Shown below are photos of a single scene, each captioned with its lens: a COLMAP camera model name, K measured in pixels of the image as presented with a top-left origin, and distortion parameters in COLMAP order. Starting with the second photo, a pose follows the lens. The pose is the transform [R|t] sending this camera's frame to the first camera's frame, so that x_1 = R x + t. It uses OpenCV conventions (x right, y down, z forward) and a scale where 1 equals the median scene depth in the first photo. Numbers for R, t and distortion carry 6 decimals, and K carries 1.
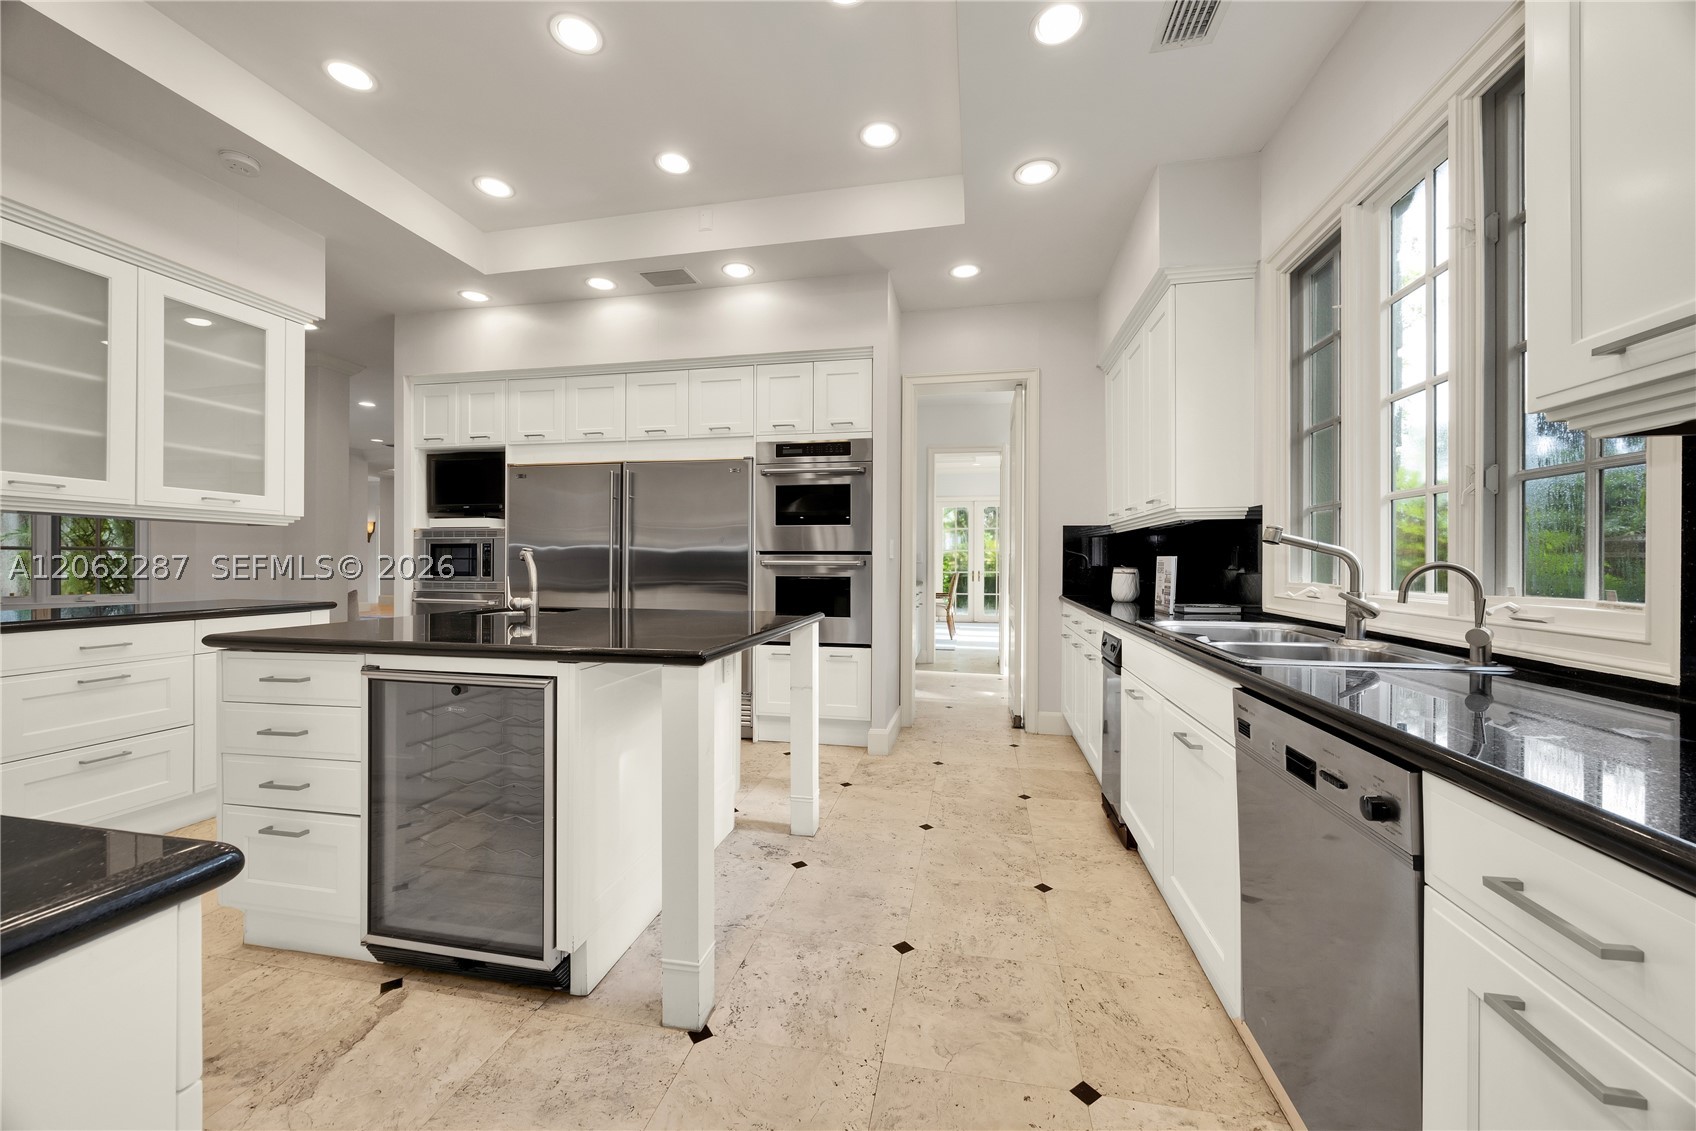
lens RADIAL K [[641.0, 0, 848.0], [0, 641.0, 563.3], [0, 0, 1]] dist [-0.003168, 0.000141]
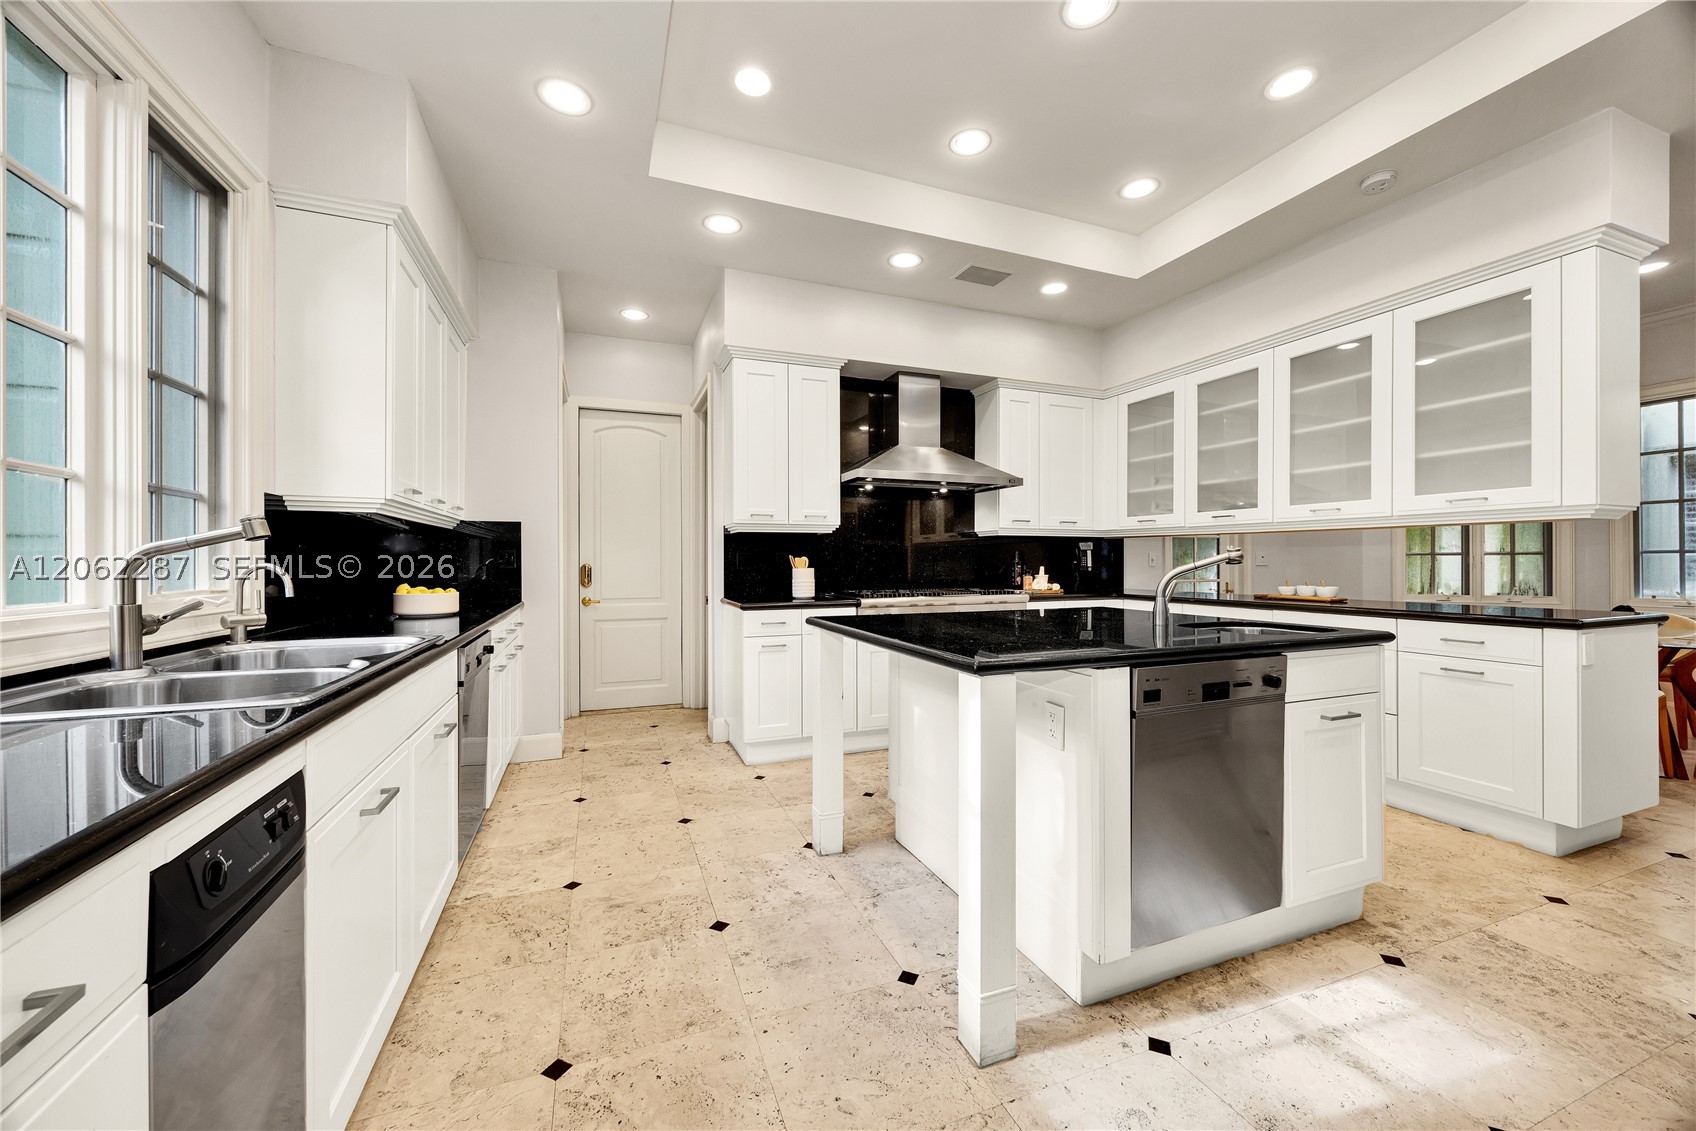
lens RADIAL K [[641.0, 0, 848.0], [0, 641.0, 563.3], [0, 0, 1]] dist [-0.003168, 0.000141]
pose [[-0.844215, -0.001798, -0.536002, 0.417103], [-0.002917, 0.999995, 0.001241, -0.004129], [0.535997, 0.002611, -0.844216, 1.756588]]
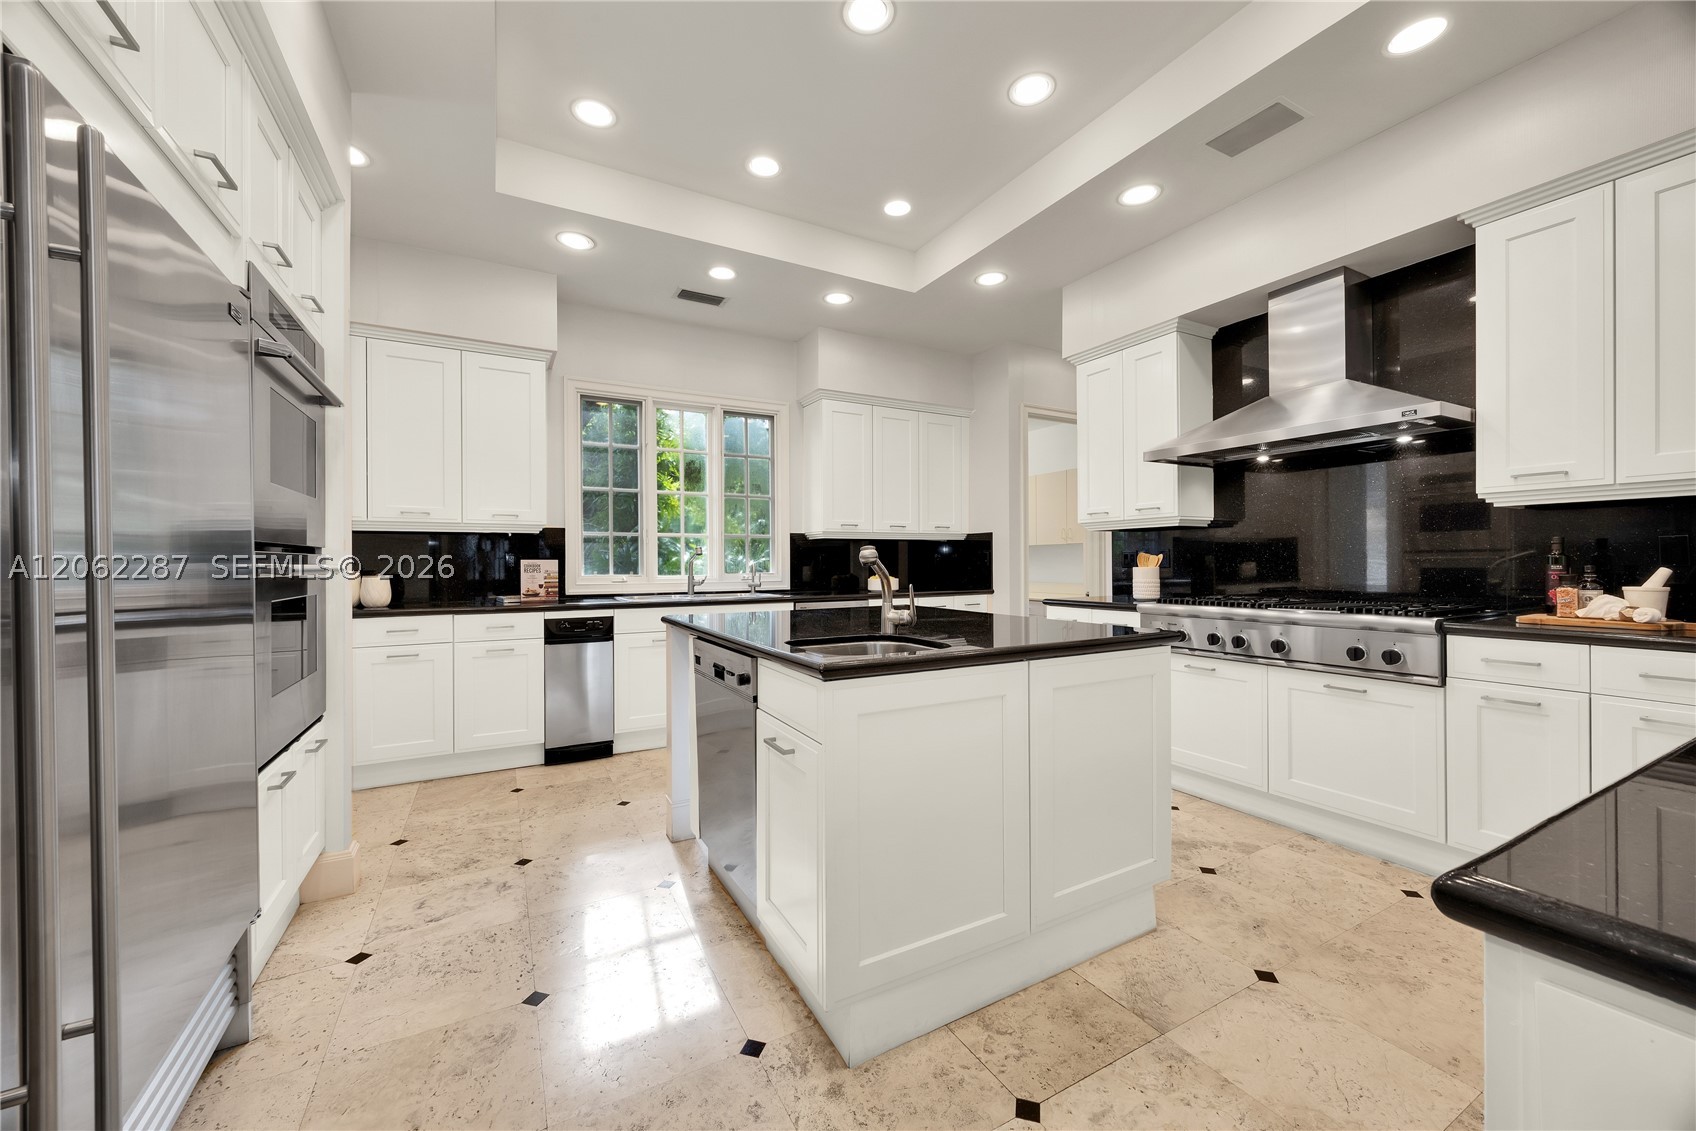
lens RADIAL K [[641.0, 0, 848.0], [0, 641.0, 563.3], [0, 0, 1]] dist [-0.003168, 0.000141]
pose [[-0.640748, -0.000615, 0.767751, -1.247560], [0.005888, 0.999966, 0.005716, -0.011506], [-0.767729, 0.008183, -0.640723, 1.793767]]
